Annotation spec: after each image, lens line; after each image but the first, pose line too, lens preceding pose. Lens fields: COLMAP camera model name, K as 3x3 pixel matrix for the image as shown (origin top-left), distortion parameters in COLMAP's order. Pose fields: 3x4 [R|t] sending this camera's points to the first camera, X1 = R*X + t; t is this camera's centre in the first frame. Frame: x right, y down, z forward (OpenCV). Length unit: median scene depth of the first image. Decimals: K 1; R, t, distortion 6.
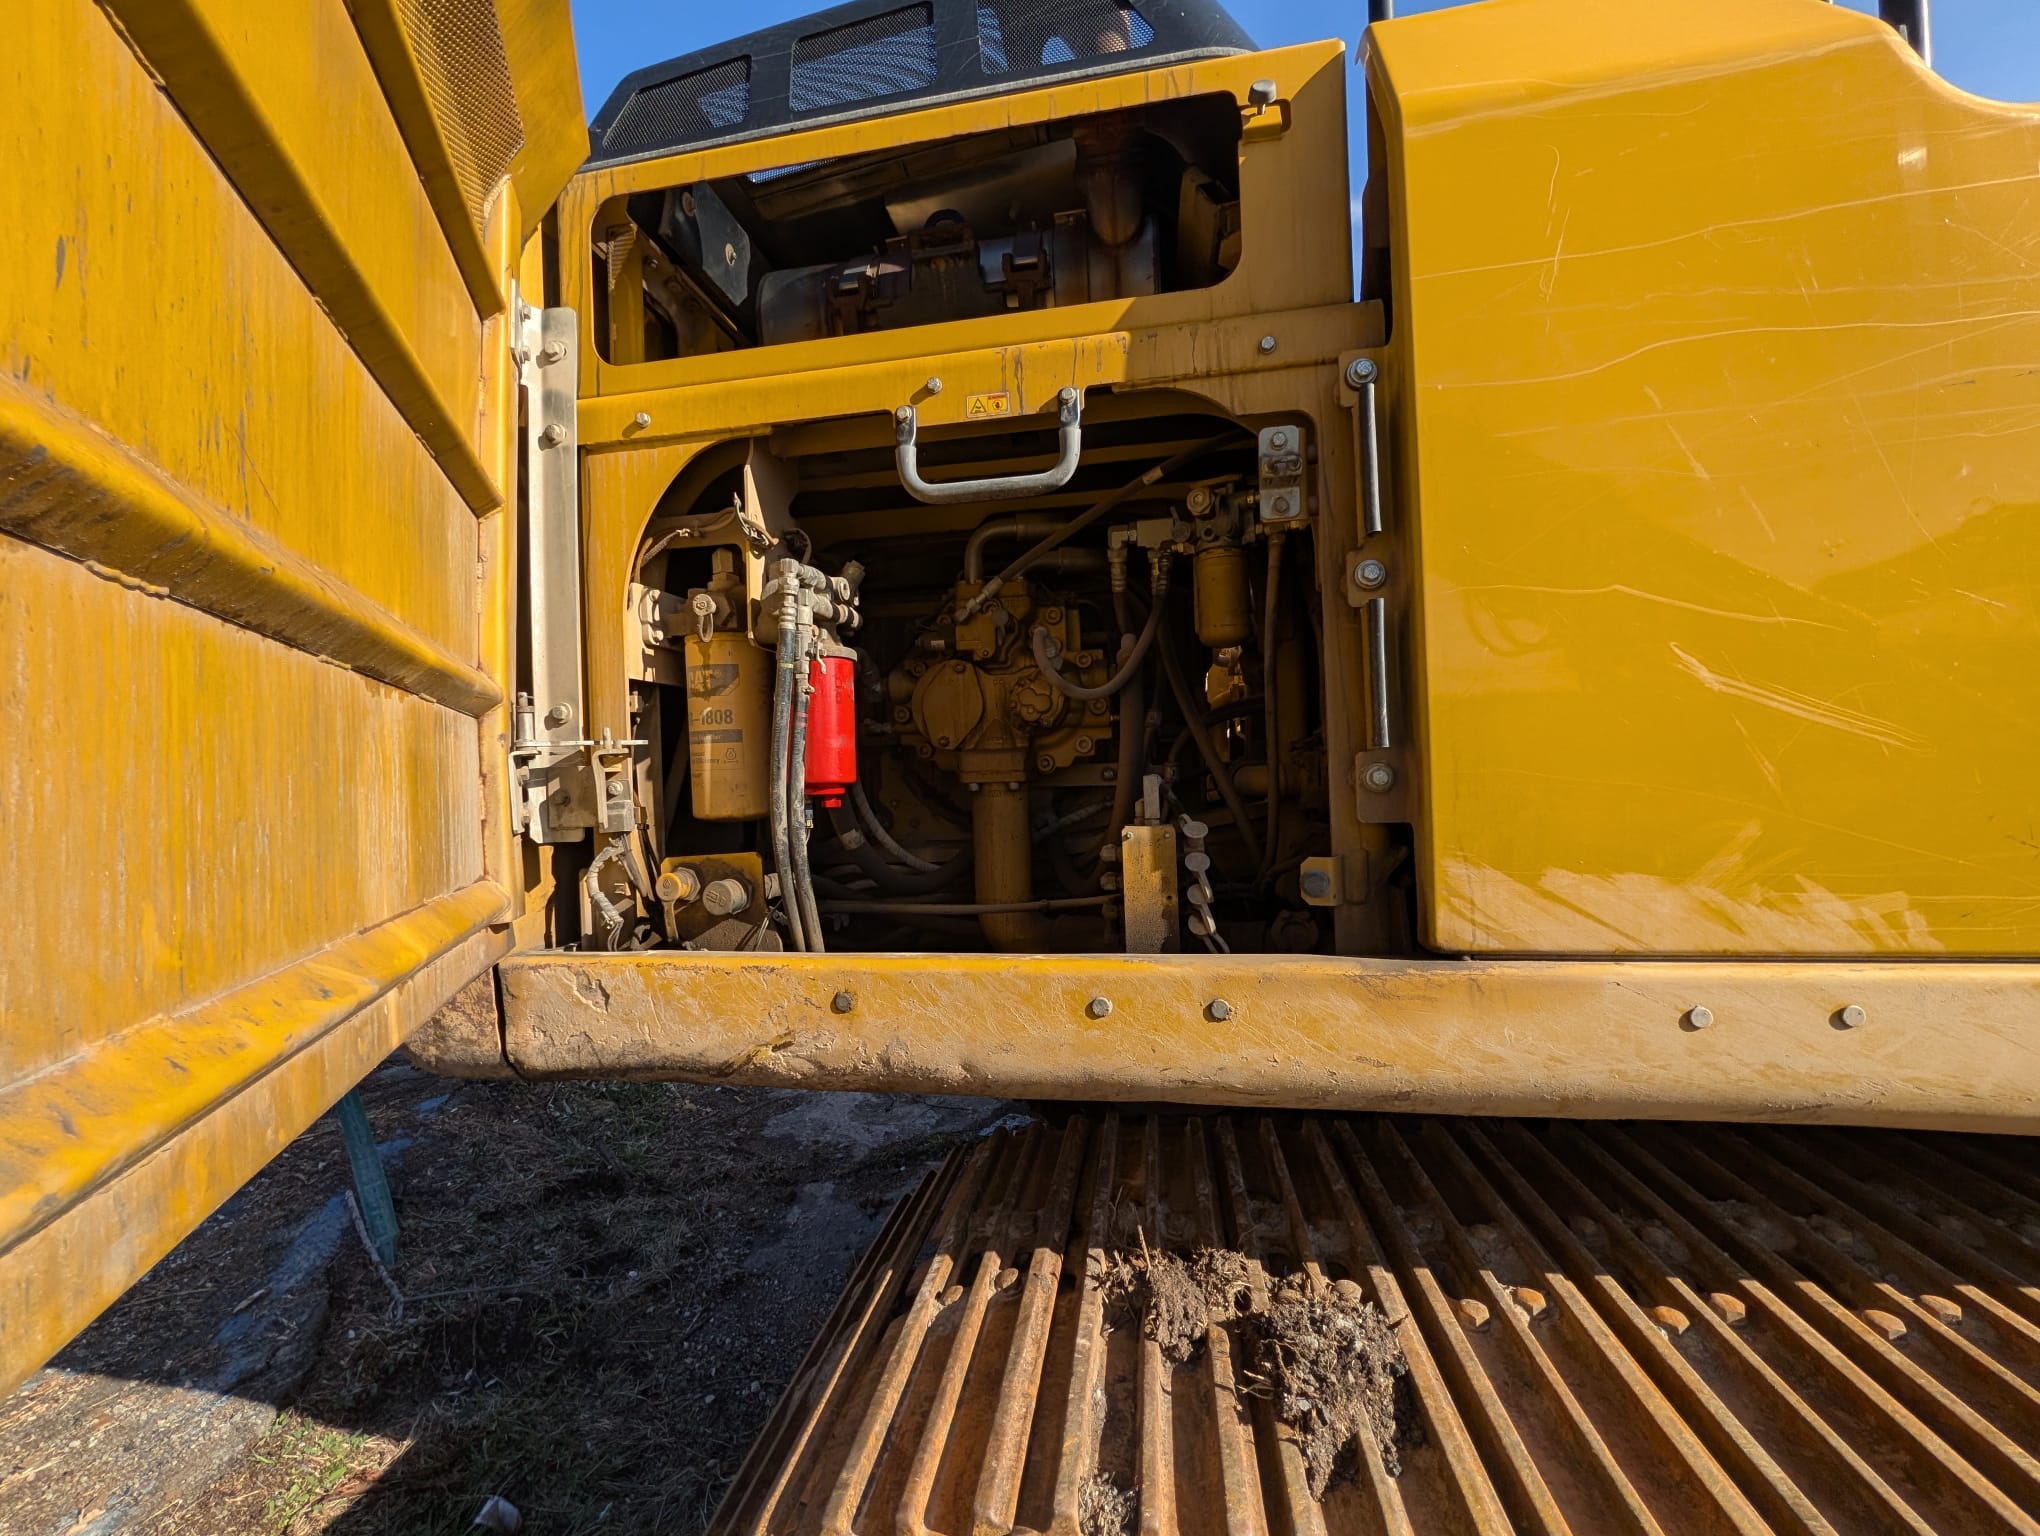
lens RADIAL K [[792.9, 0, 1029.9], [0, 792.9, 771.6], [0, 0, 1]] dist [-0.010092, 0.000387]
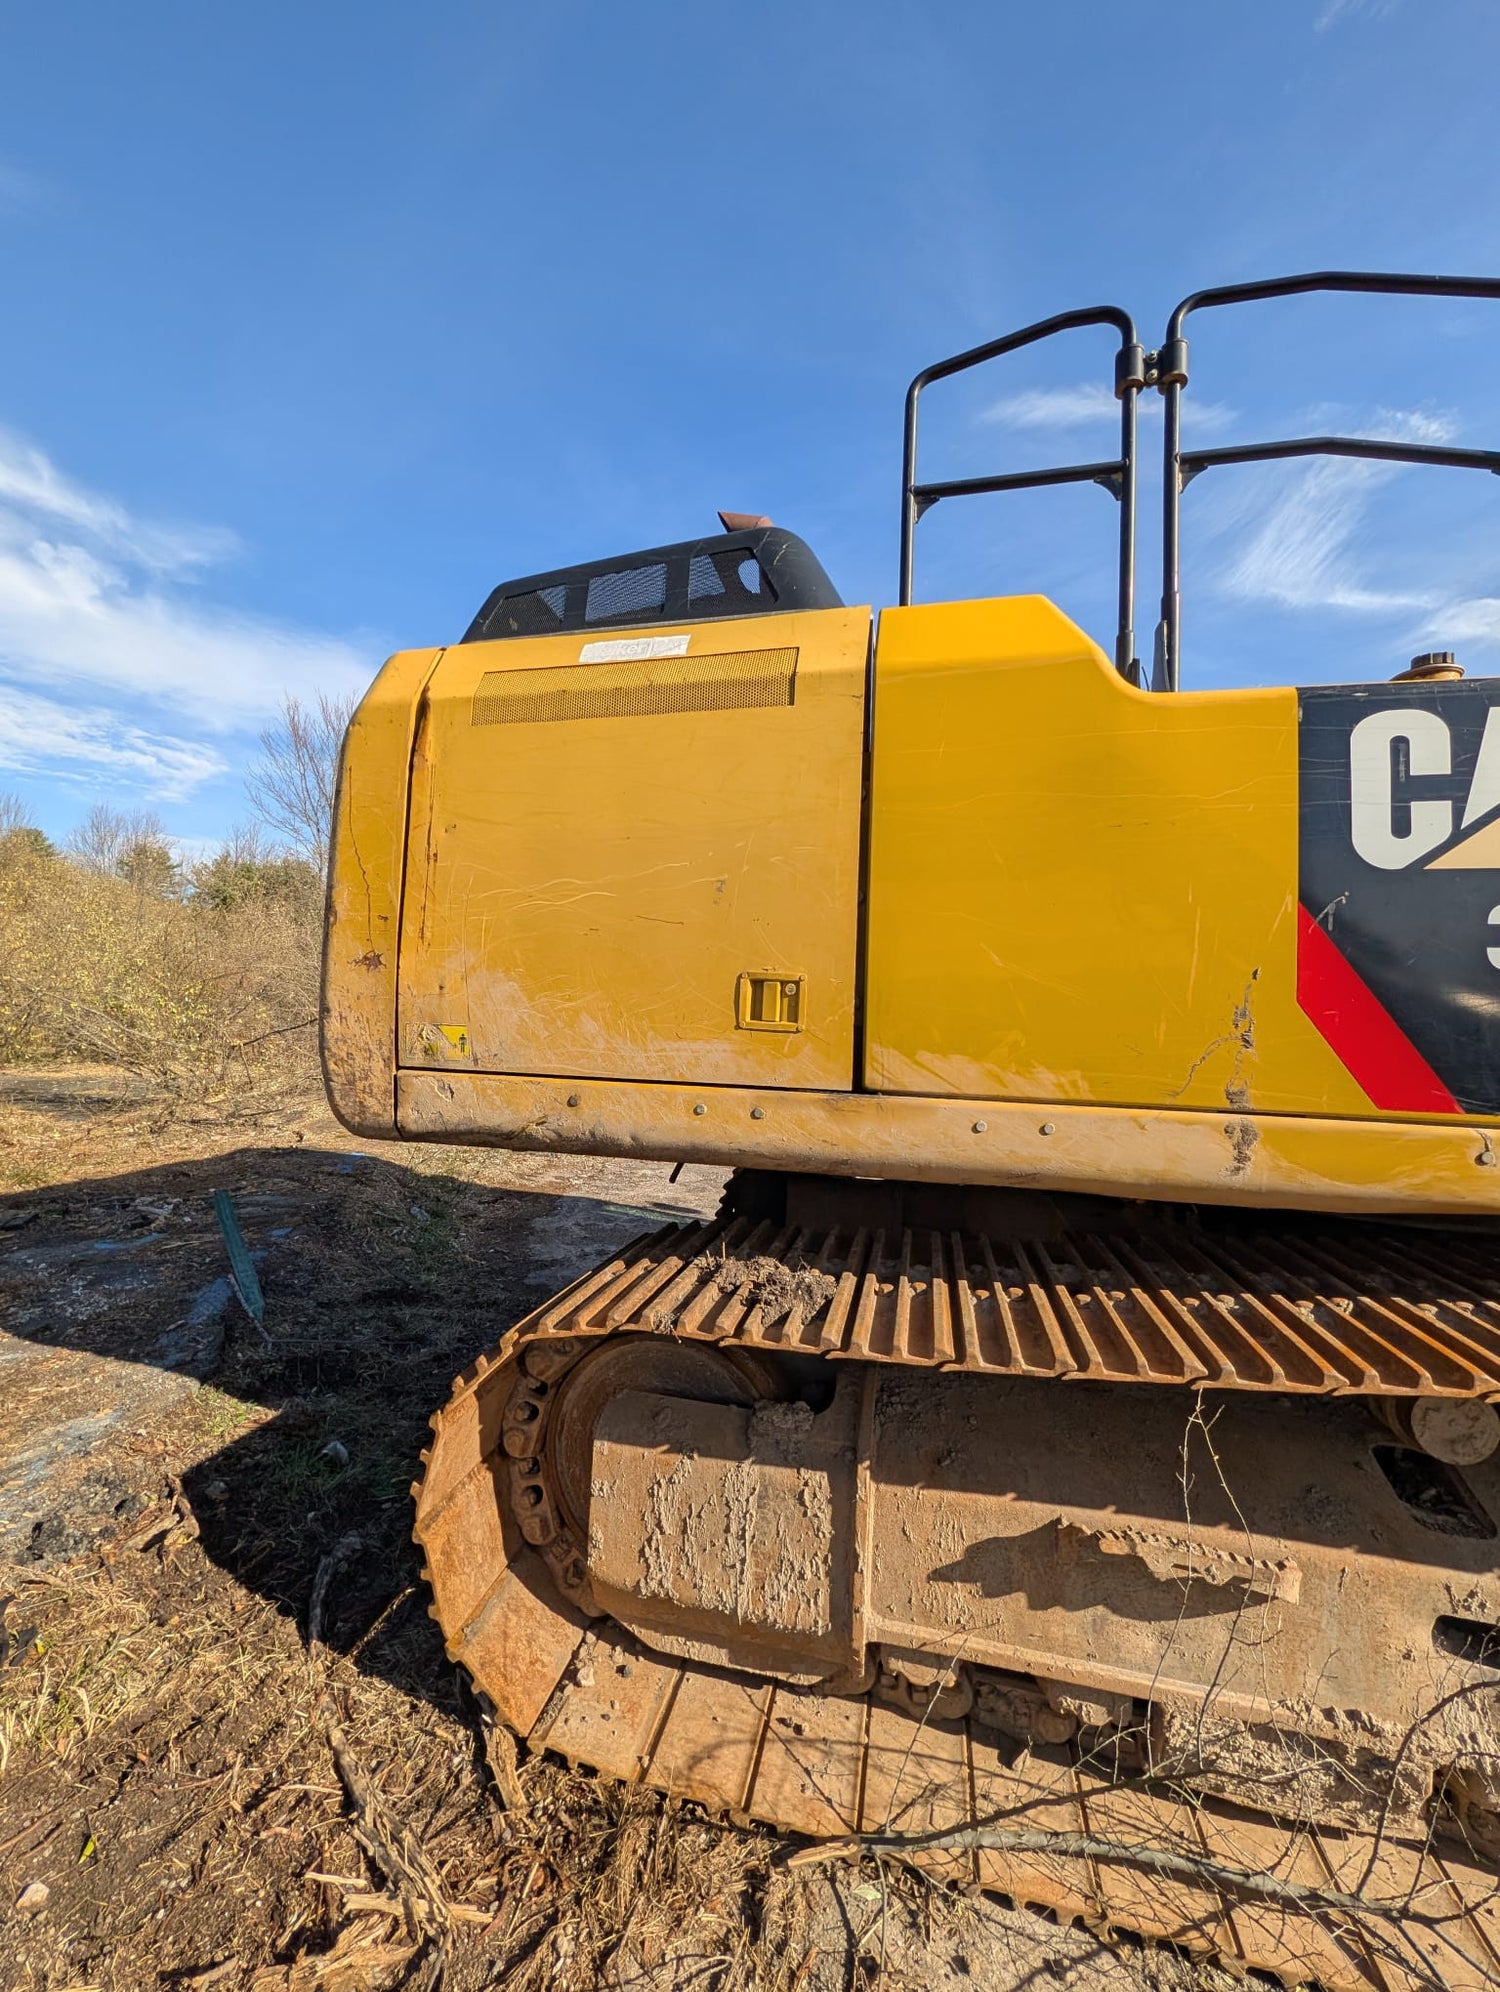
lens RADIAL K [[782.0, 0, 751.8], [0, 782.0, 993.5], [0, 0, 1]] dist [-0.008478, 0.000124]
pose [[0.994877, 0.067444, -0.075304, 0.173692], [-0.070655, 0.996665, -0.040817, 0.041730], [0.072300, 0.045929, 0.996325, -0.473178]]
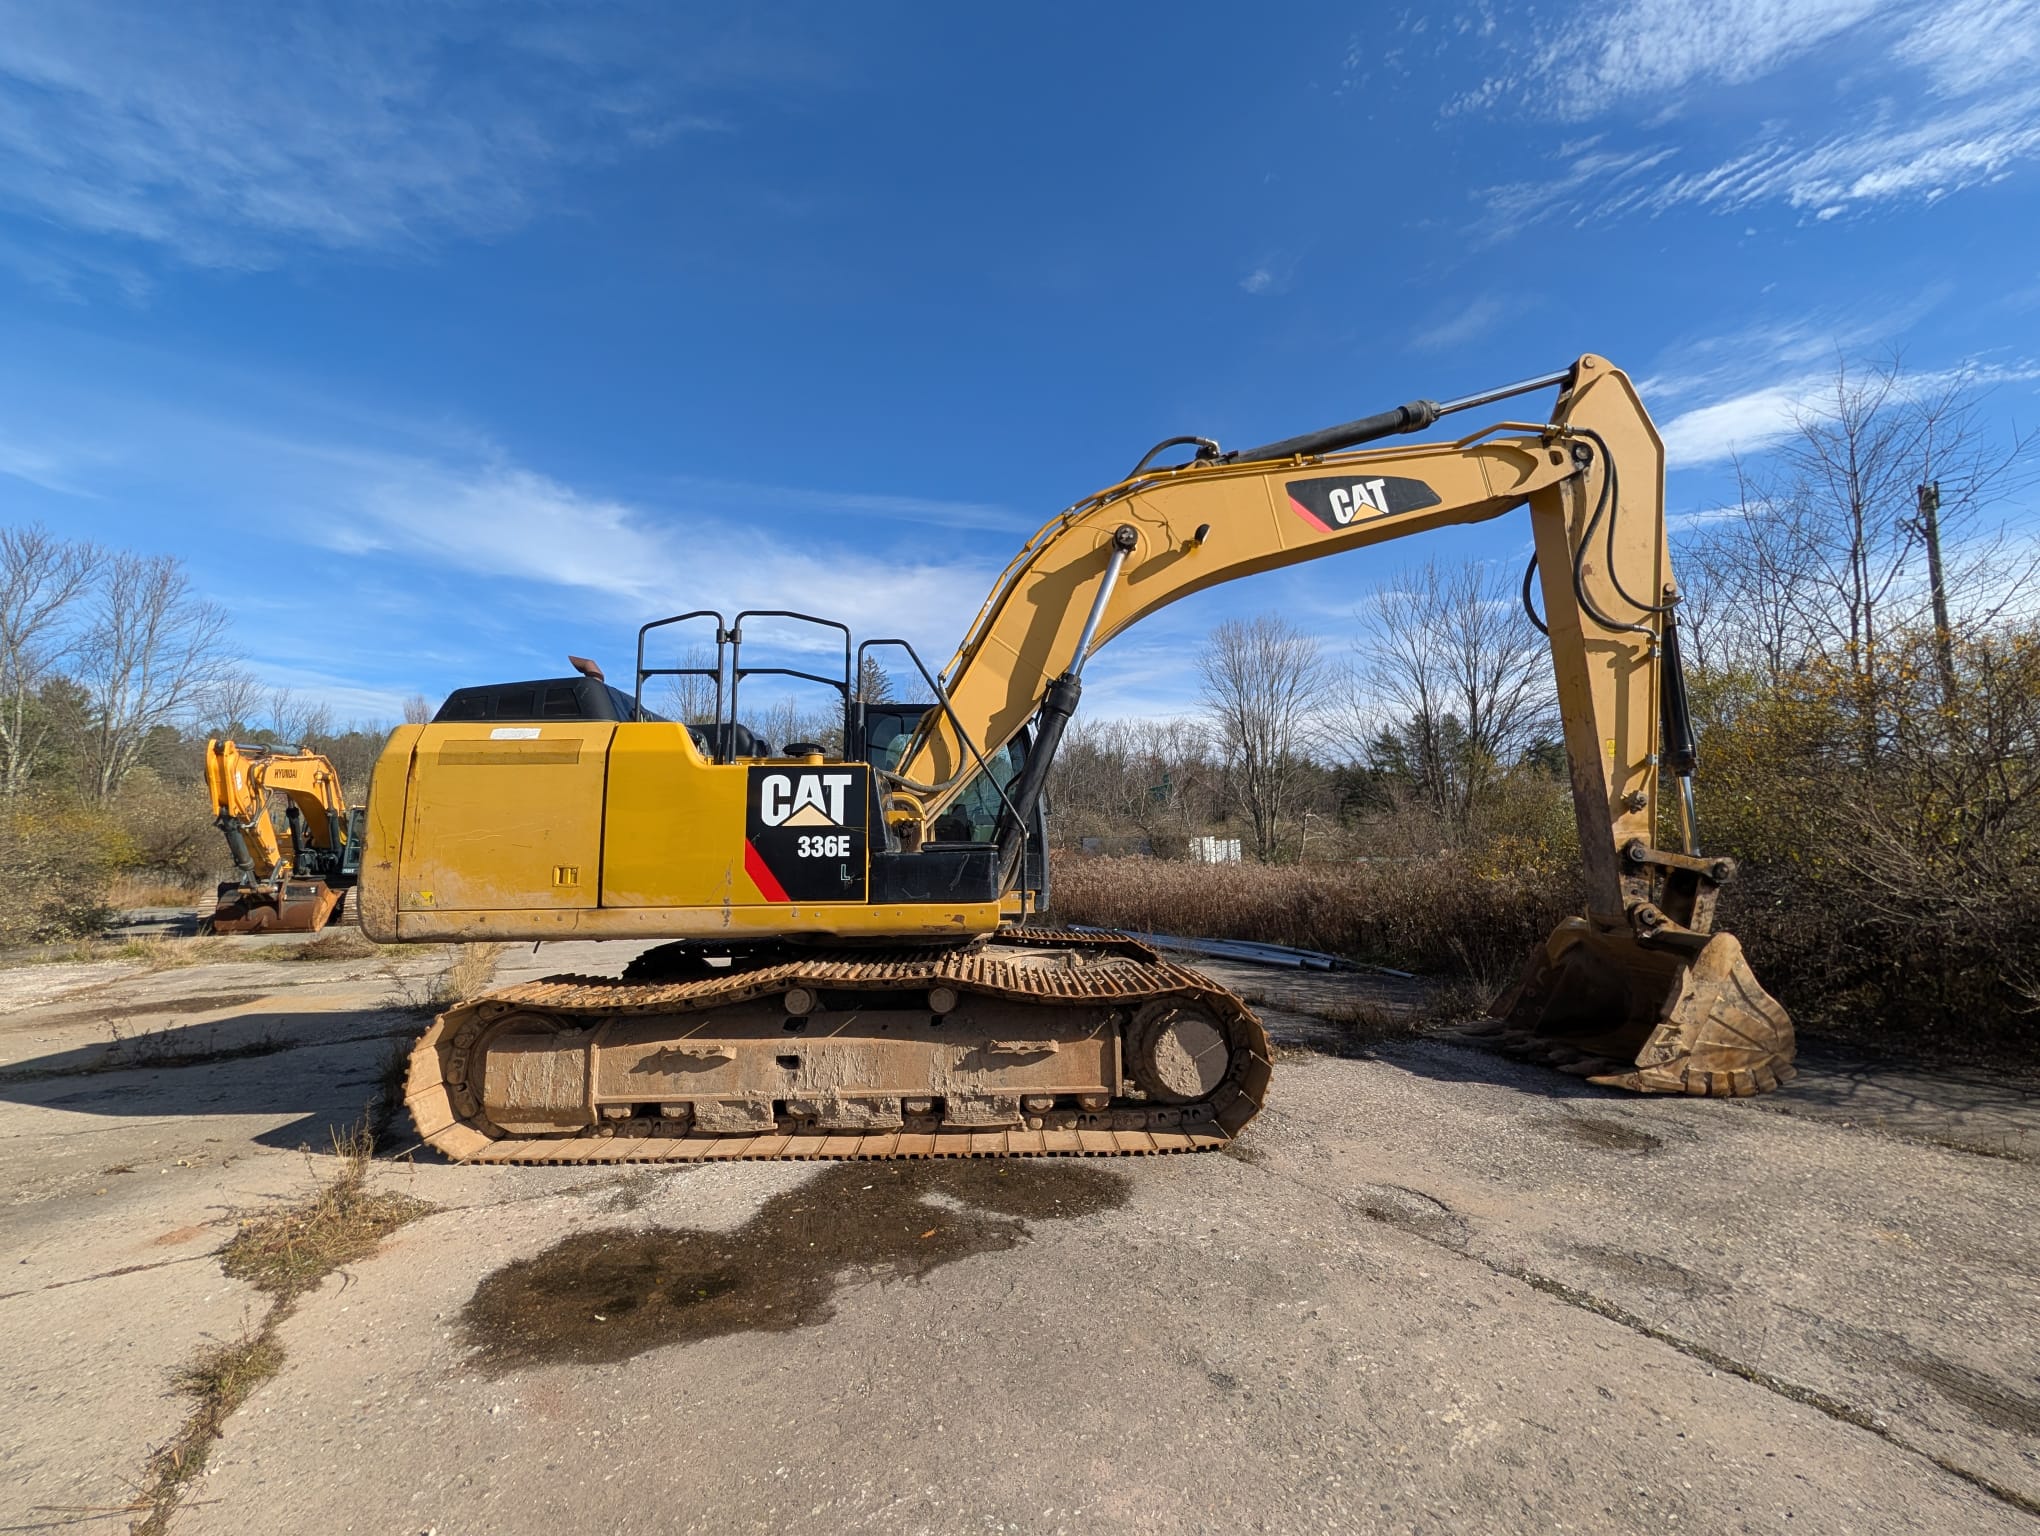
lens RADIAL K [[778.4, 0, 1032.8], [0, 778.4, 789.2], [0, 0, 1]] dist [0.001660, -0.000092]
pose [[0.980619, 0.042796, 0.191194, 1.128566], [-0.021325, 0.993369, -0.112973, -0.016554], [-0.194761, 0.106707, 0.975029, -2.344752]]
